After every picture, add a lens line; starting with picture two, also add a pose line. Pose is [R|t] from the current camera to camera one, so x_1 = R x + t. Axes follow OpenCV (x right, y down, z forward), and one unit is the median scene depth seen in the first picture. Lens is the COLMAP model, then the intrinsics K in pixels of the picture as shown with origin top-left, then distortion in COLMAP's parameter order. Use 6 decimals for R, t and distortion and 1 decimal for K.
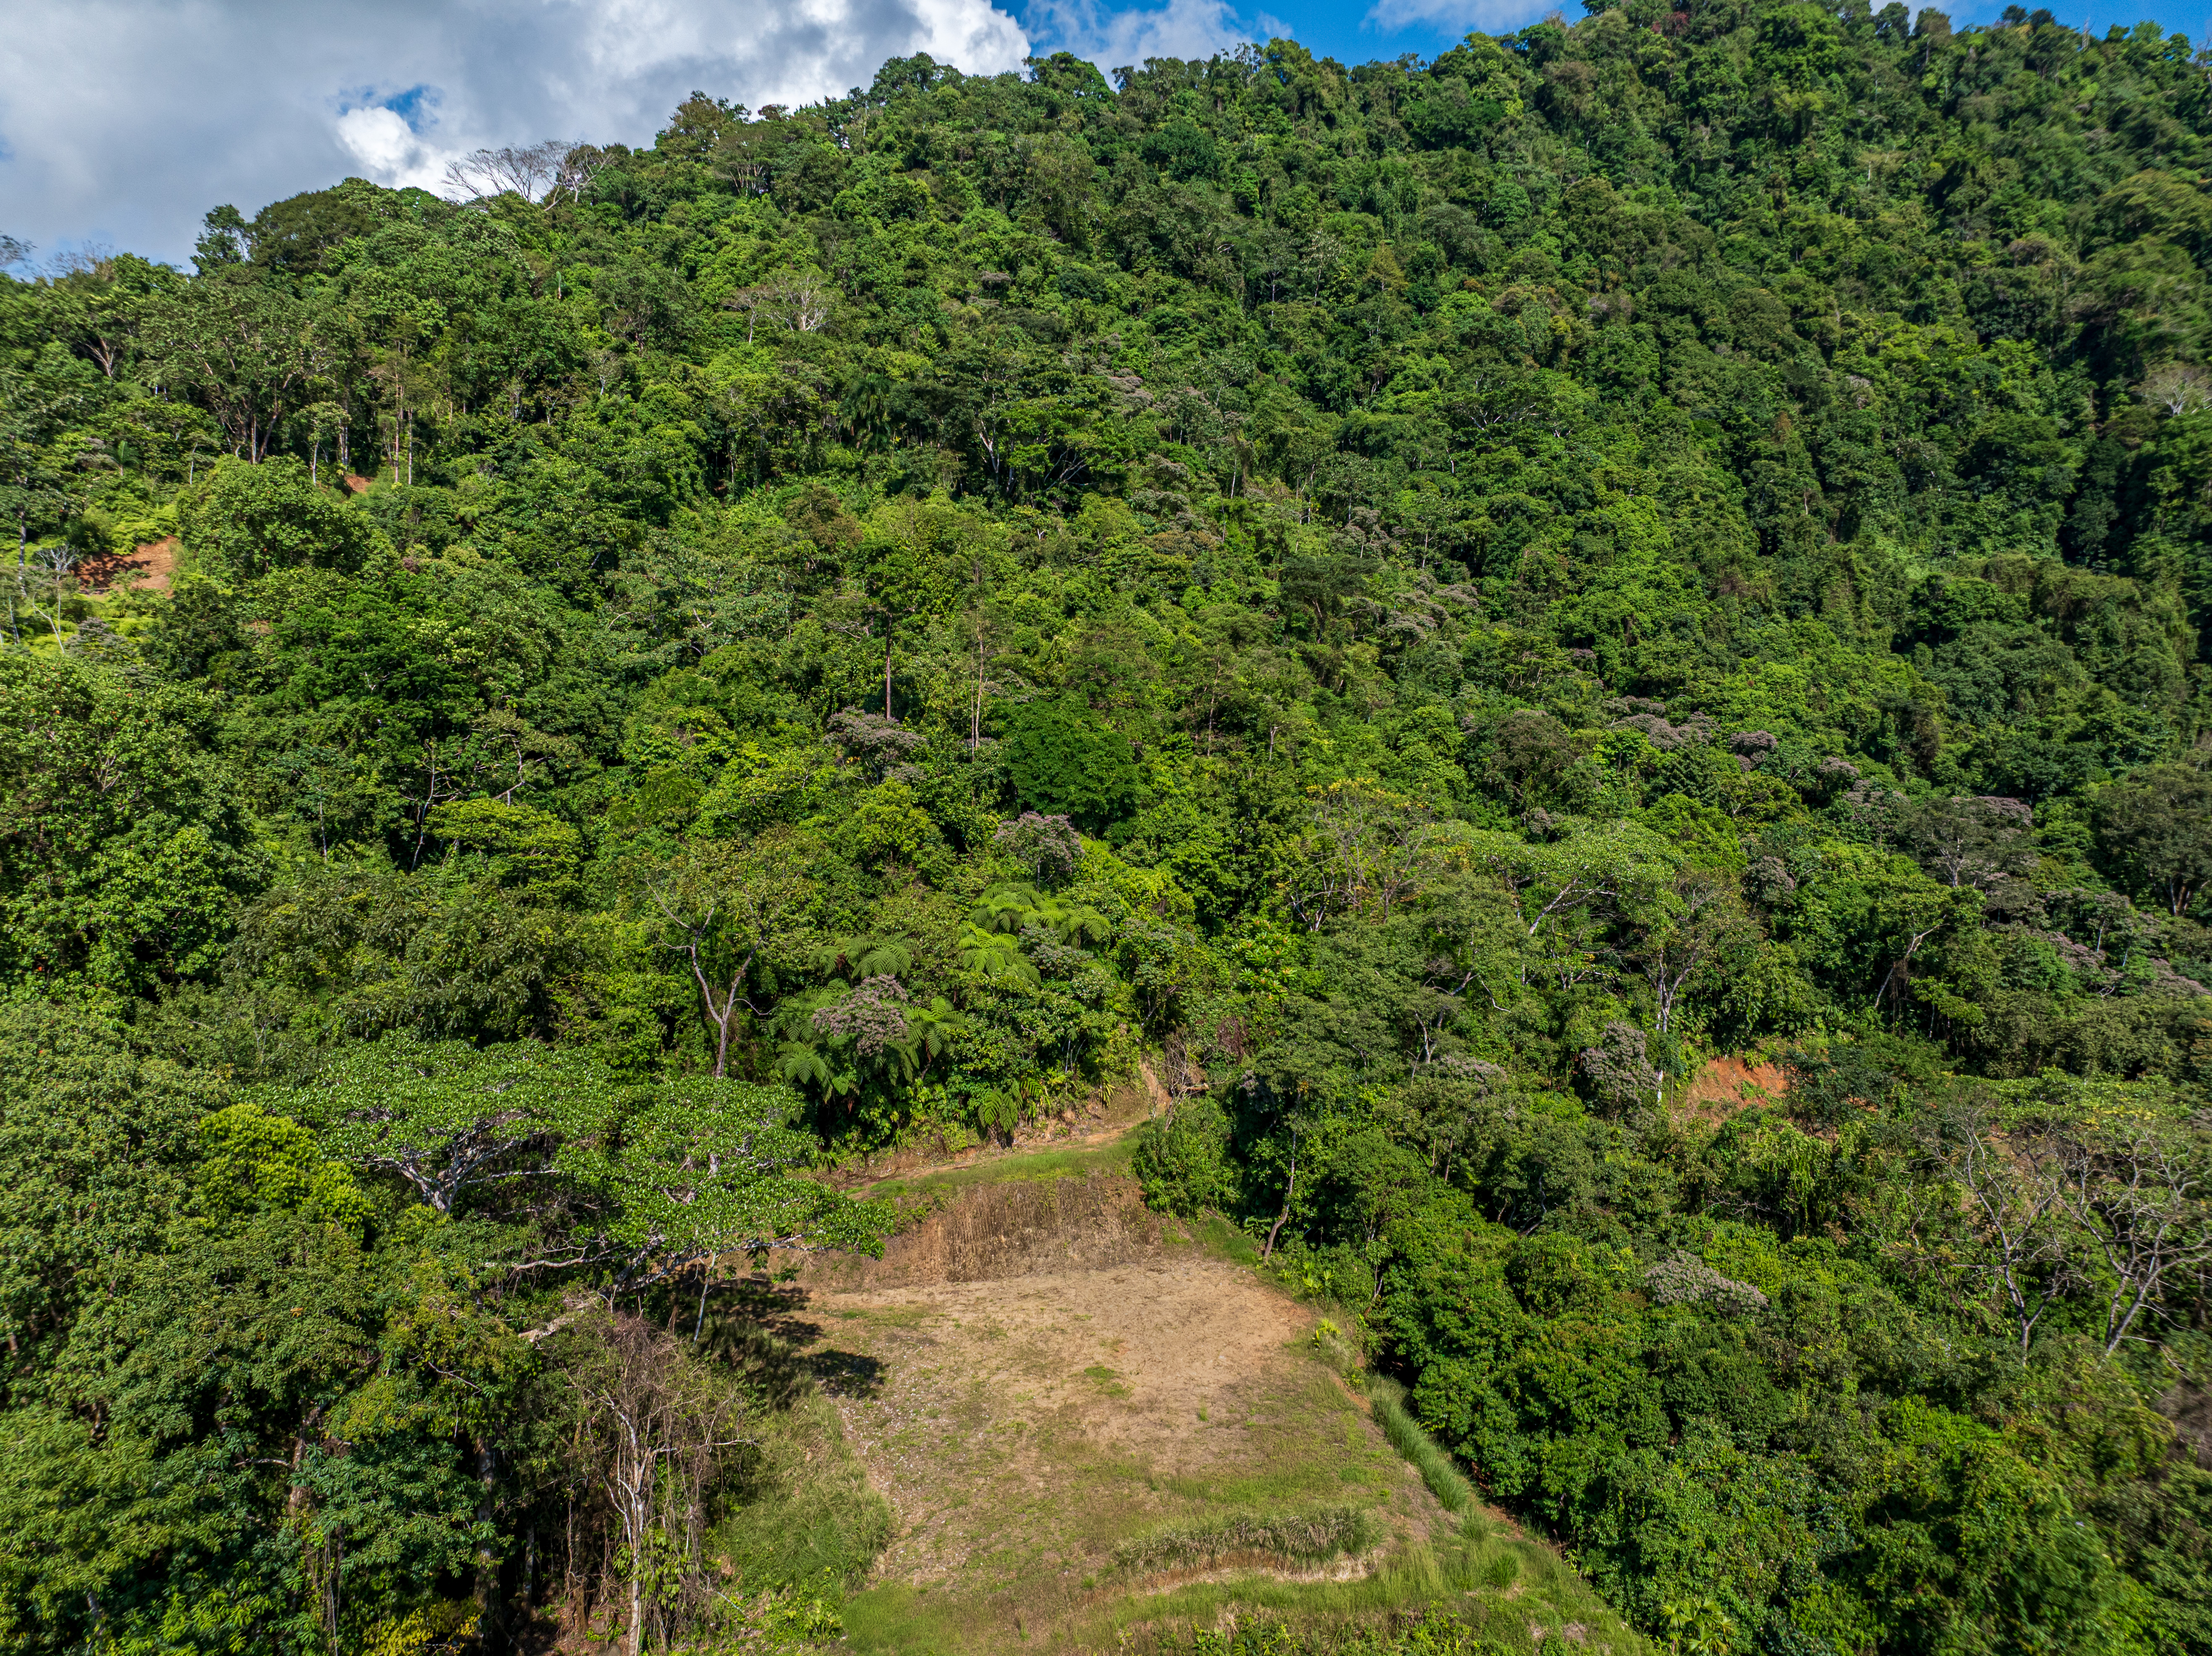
lens RADIAL K [[1562.0, 0, 1099.8], [0, 1562.0, 828.0], [0, 0, 1]] dist [-0.049244, 0.022134]
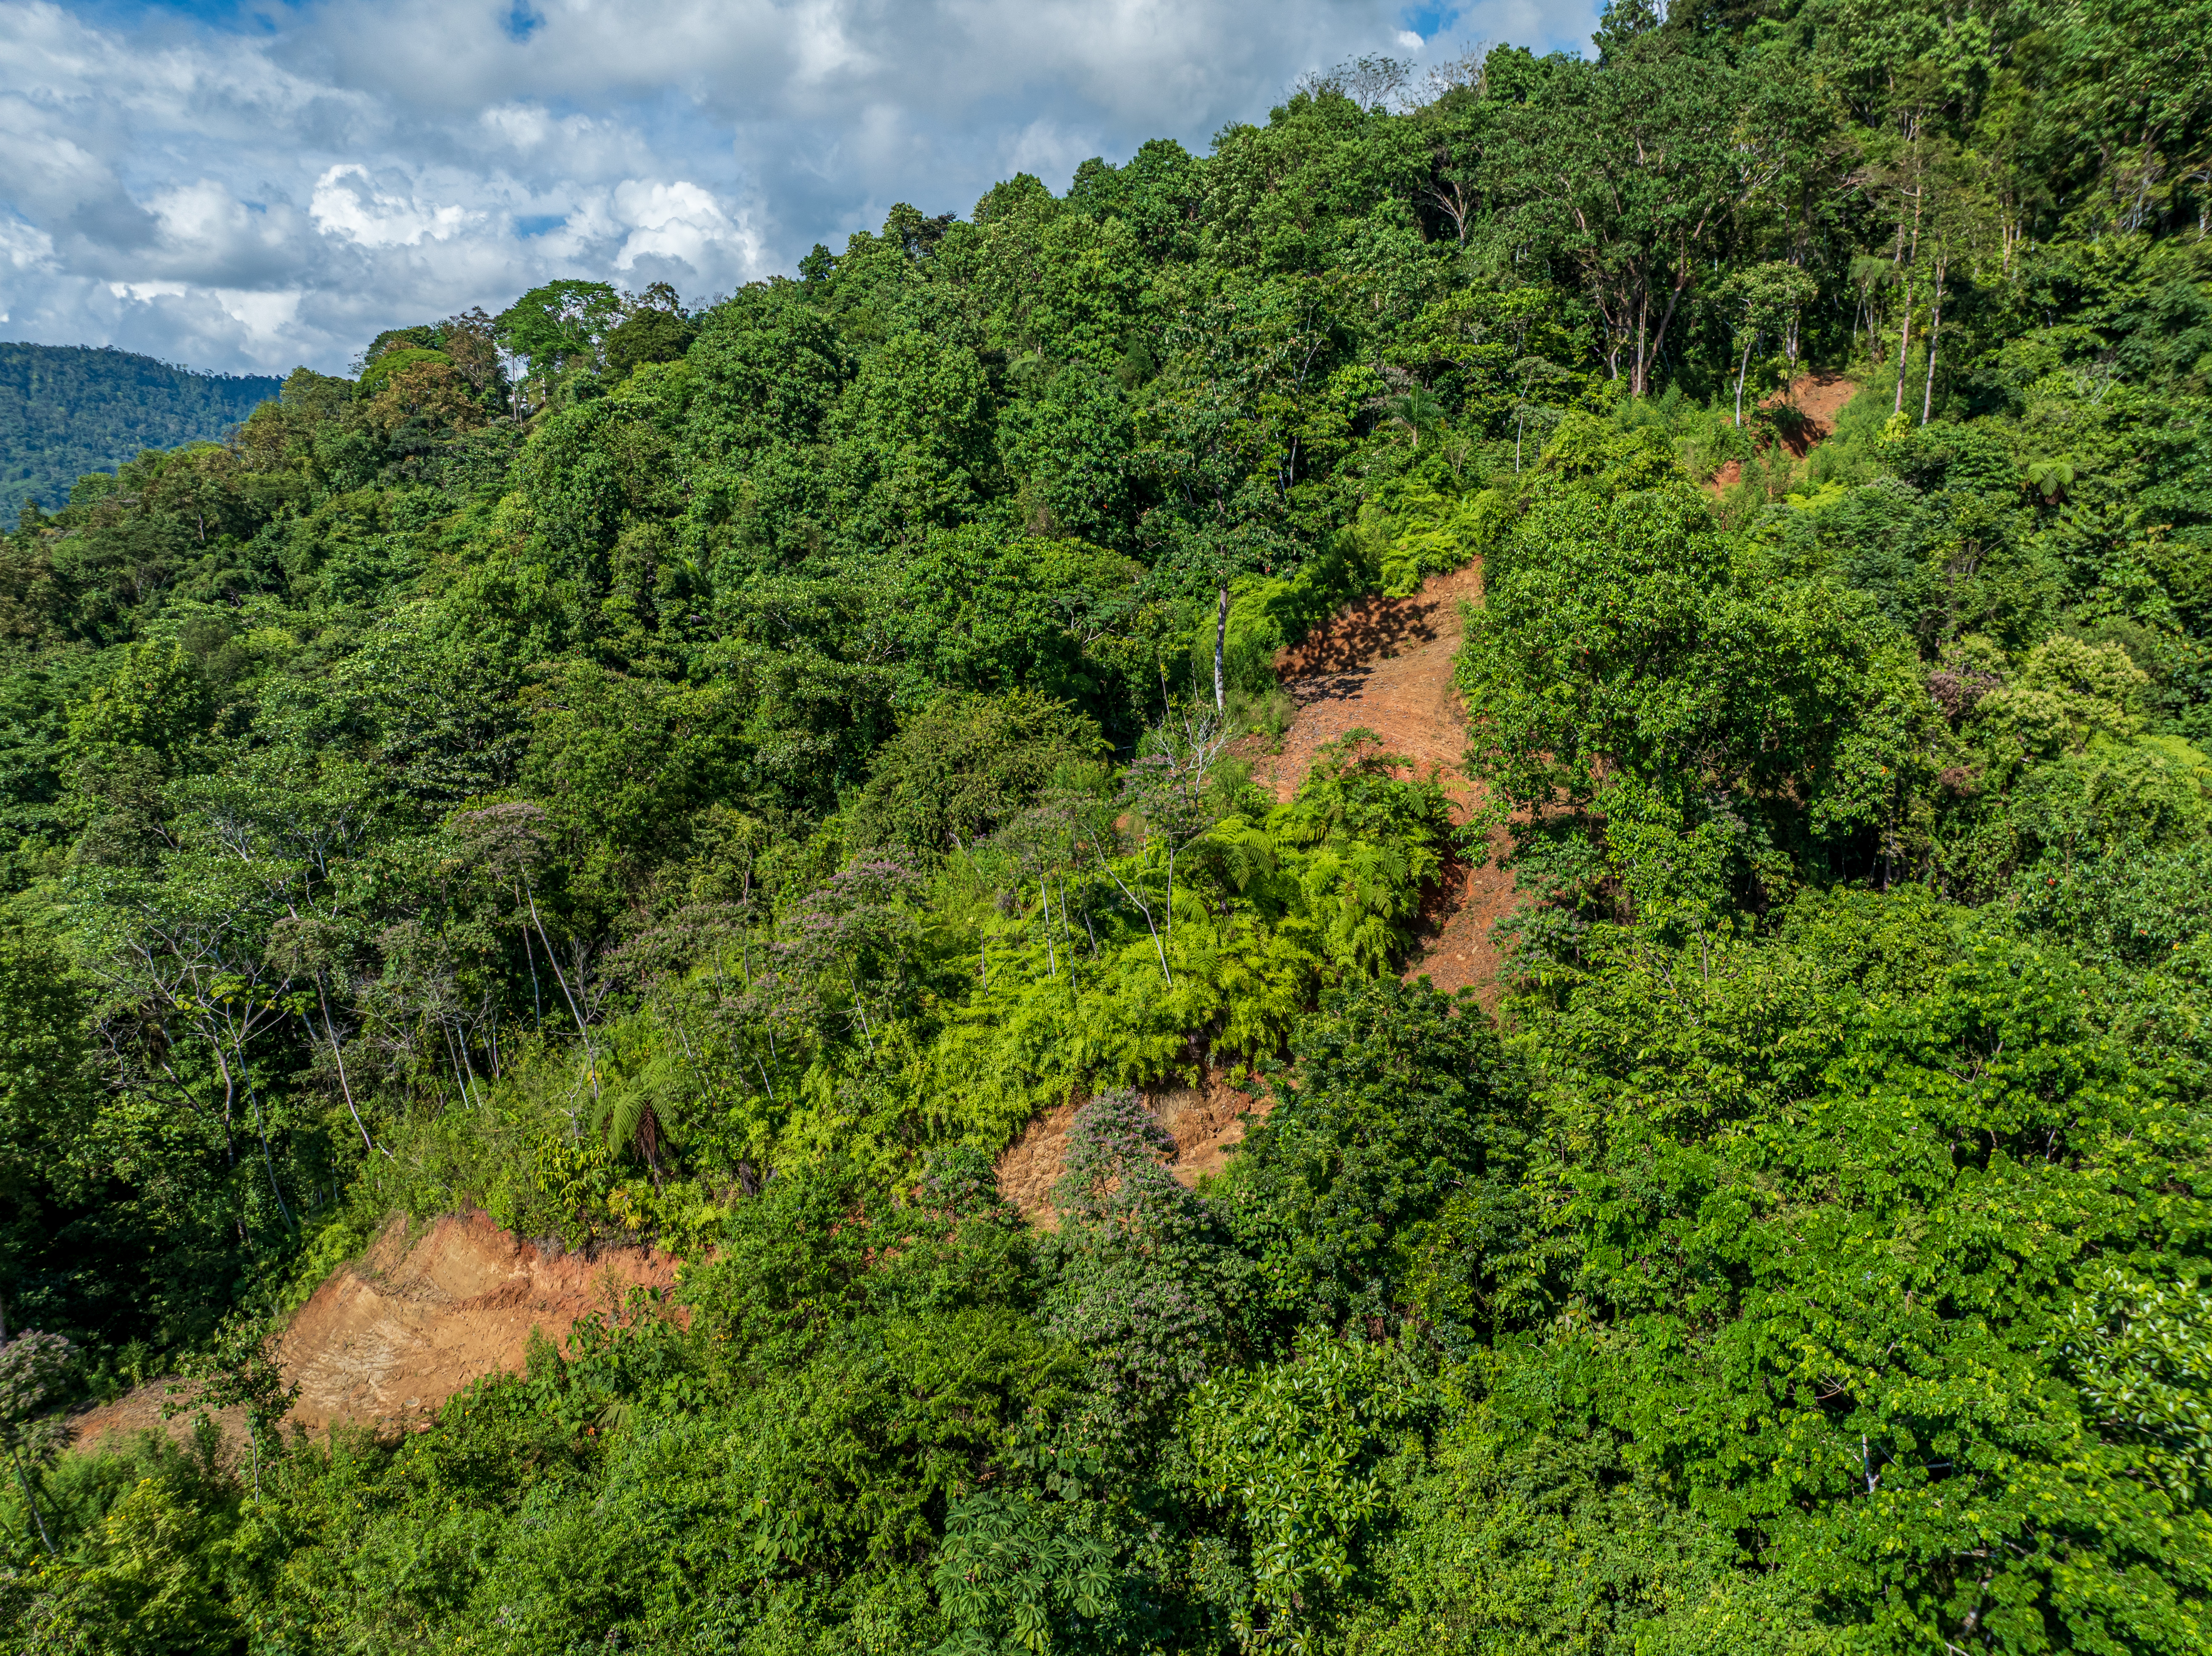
lens RADIAL K [[1562.0, 0, 1099.8], [0, 1562.0, 828.0], [0, 0, 1]] dist [-0.049244, 0.022134]
pose [[0.669188, 0.141252, -0.729545, -0.228769], [-0.038066, 0.986994, 0.156182, -0.149019], [0.742118, -0.076744, 0.665861, 0.435018]]
